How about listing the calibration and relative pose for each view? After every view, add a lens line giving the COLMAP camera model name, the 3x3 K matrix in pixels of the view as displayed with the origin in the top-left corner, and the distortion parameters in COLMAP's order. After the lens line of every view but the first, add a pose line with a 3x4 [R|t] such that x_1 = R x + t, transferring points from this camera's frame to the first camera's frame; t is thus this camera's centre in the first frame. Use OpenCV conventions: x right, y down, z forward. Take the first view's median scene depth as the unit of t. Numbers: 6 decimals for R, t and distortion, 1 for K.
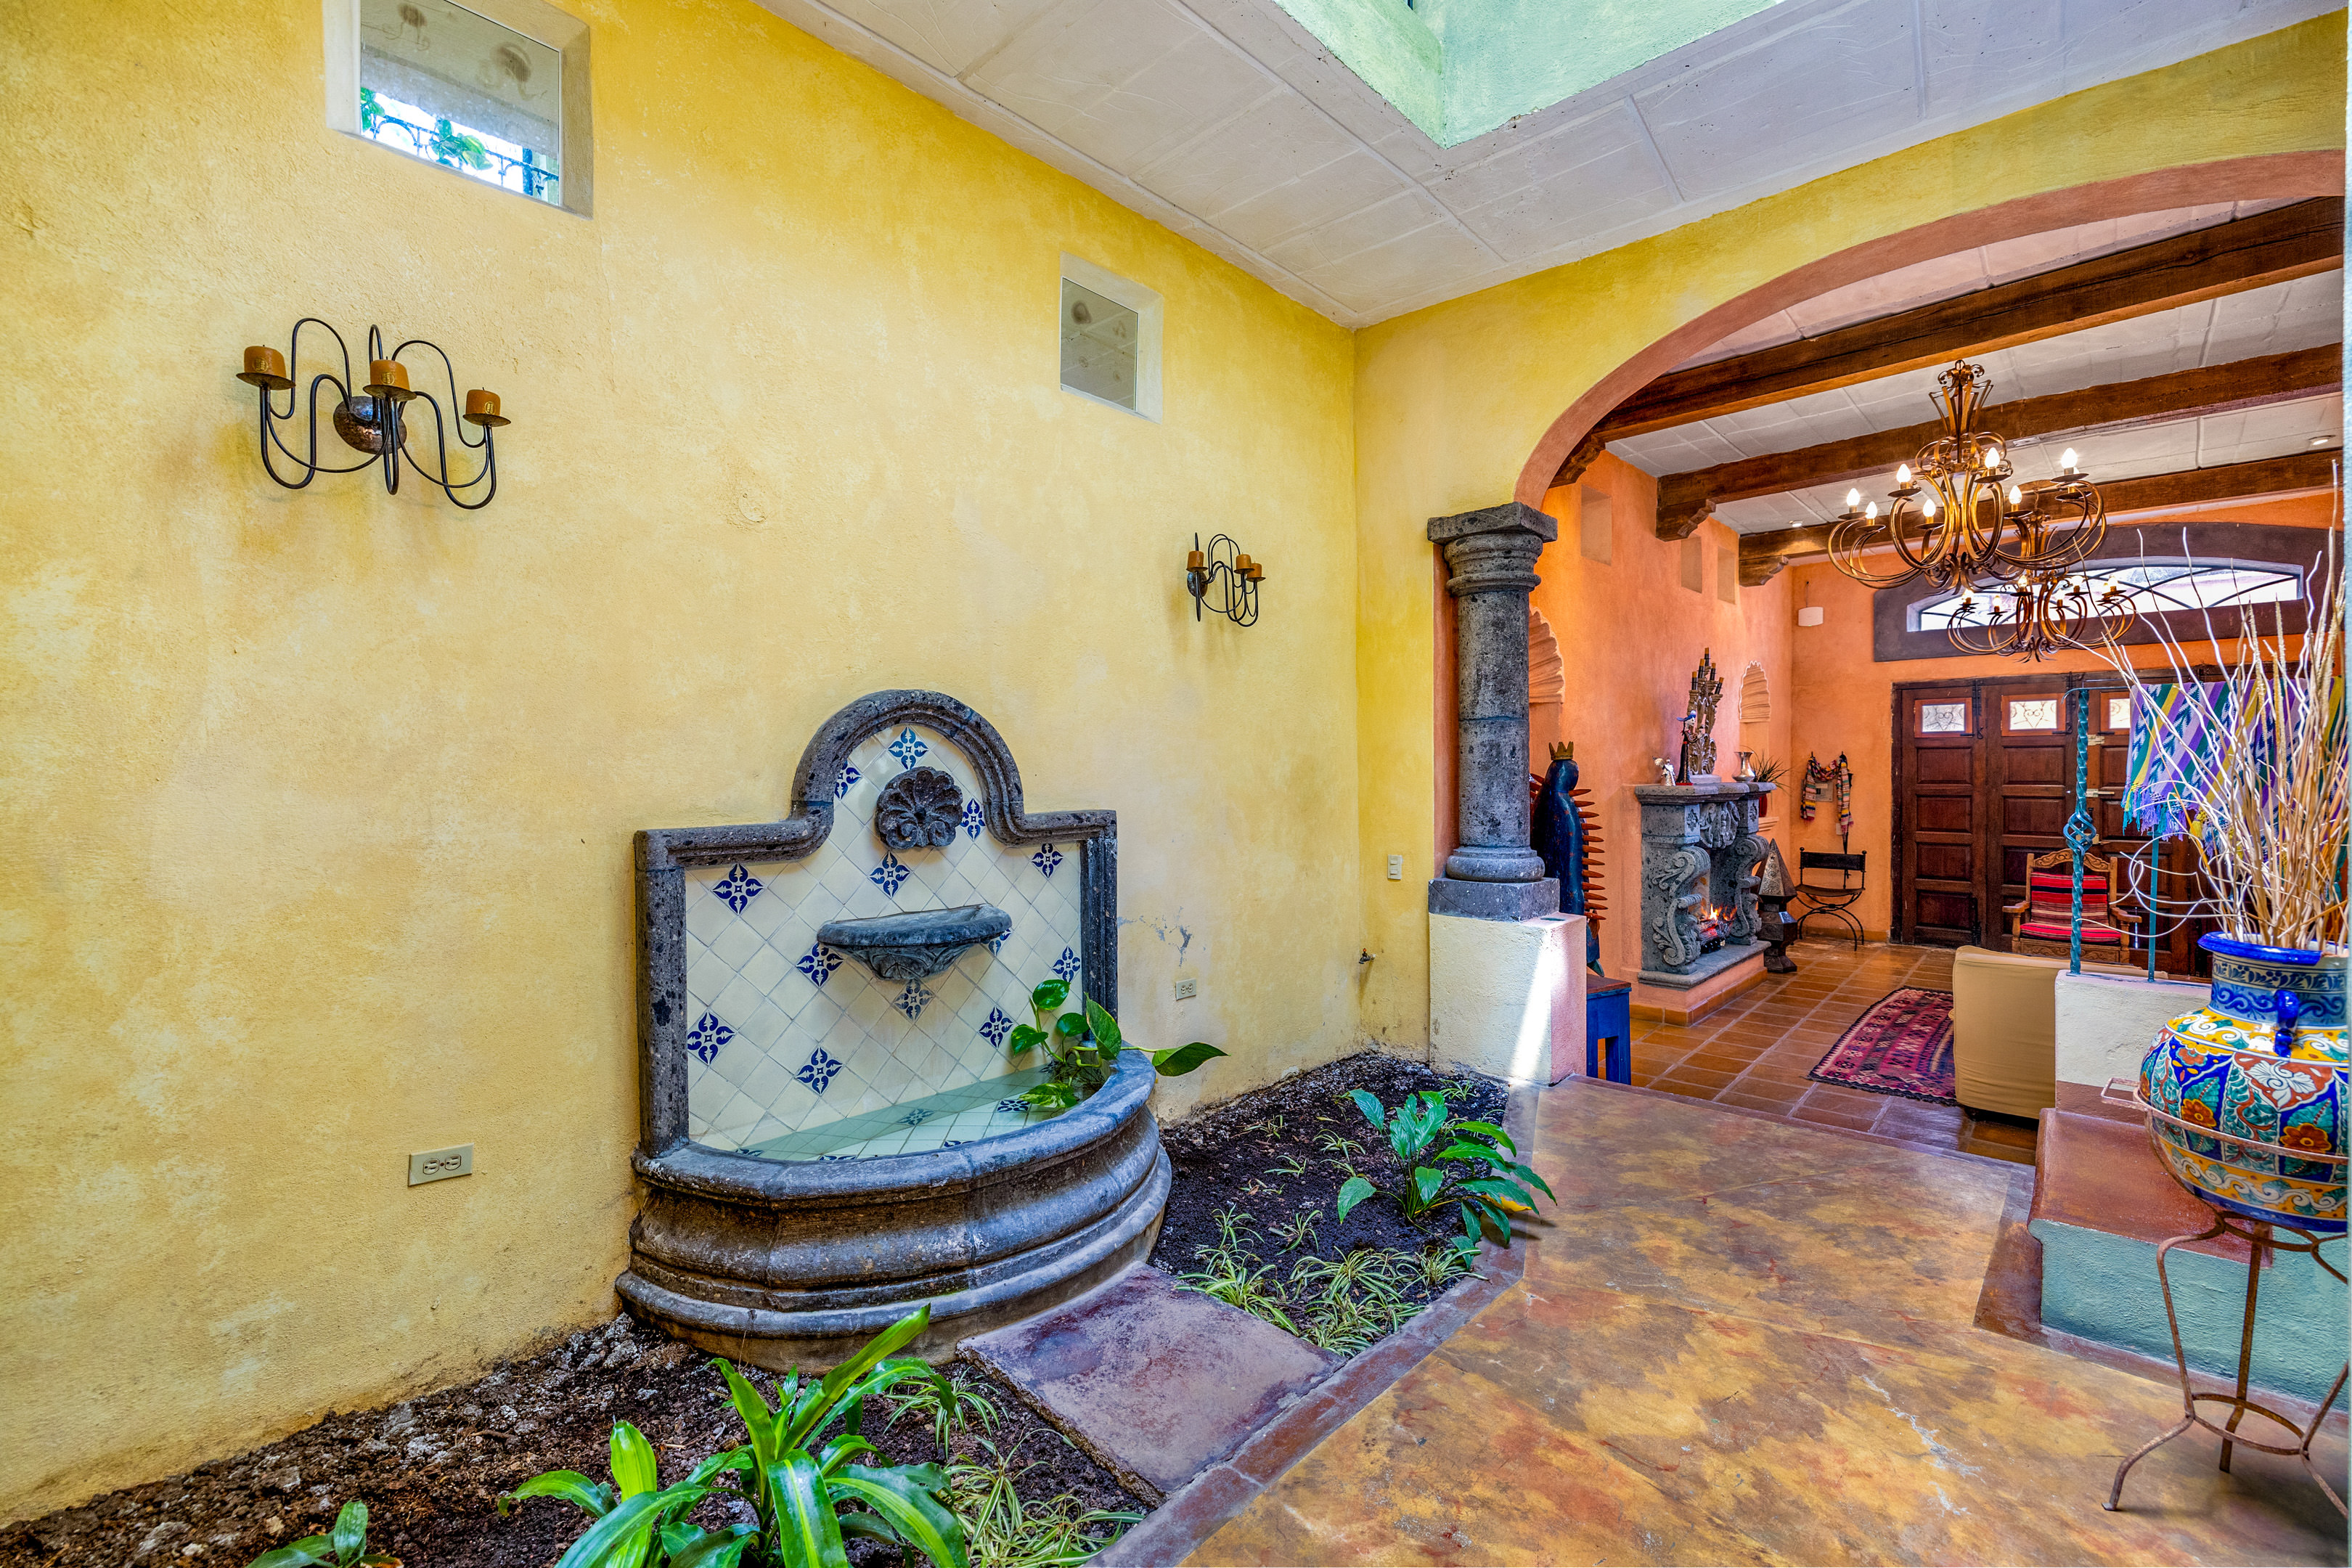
lens RADIAL K [[986.1, 0, 1165.8], [0, 986.1, 767.9], [0, 0, 1]] dist [0.000106, -0.000118]
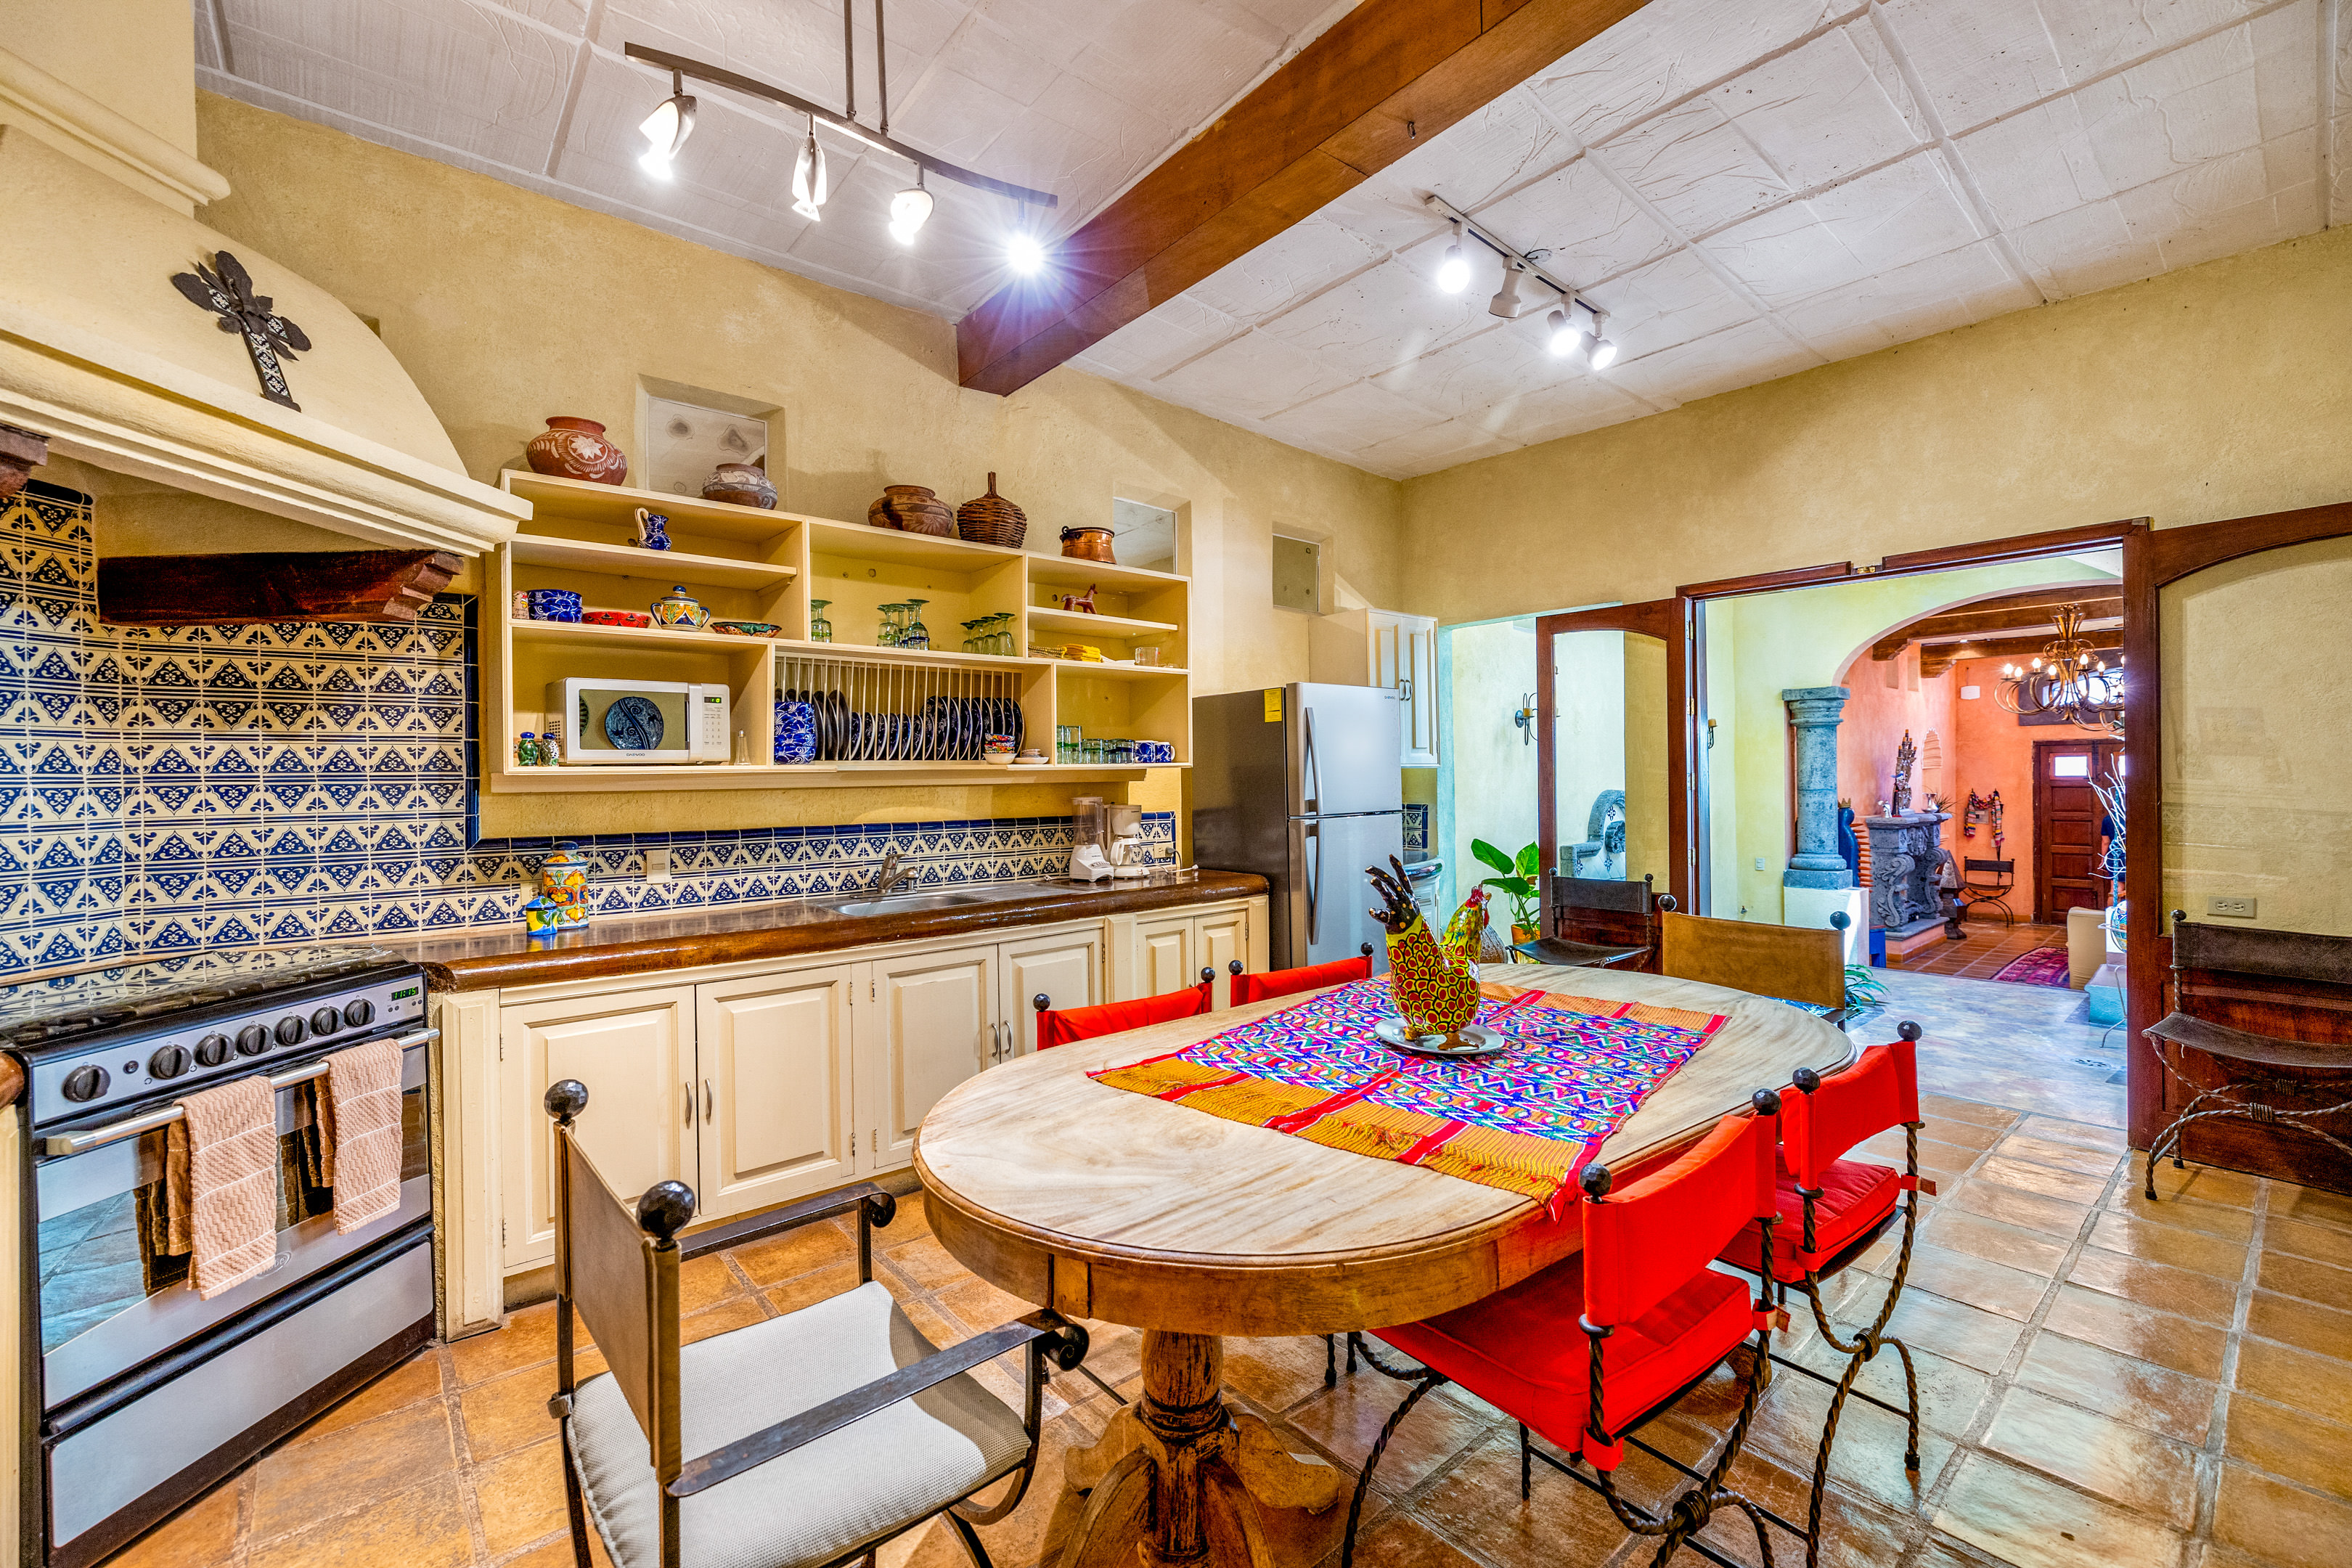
lens RADIAL K [[982.7, 0, 1177.3], [0, 982.7, 773.0], [0, 0, 1]] dist [-0.001118, -0.000239]
pose [[0.996464, -0.006932, -0.083738, -0.429435], [0.006262, 0.999946, -0.008270, -0.040403], [0.083791, 0.007716, 0.996453, -0.590068]]
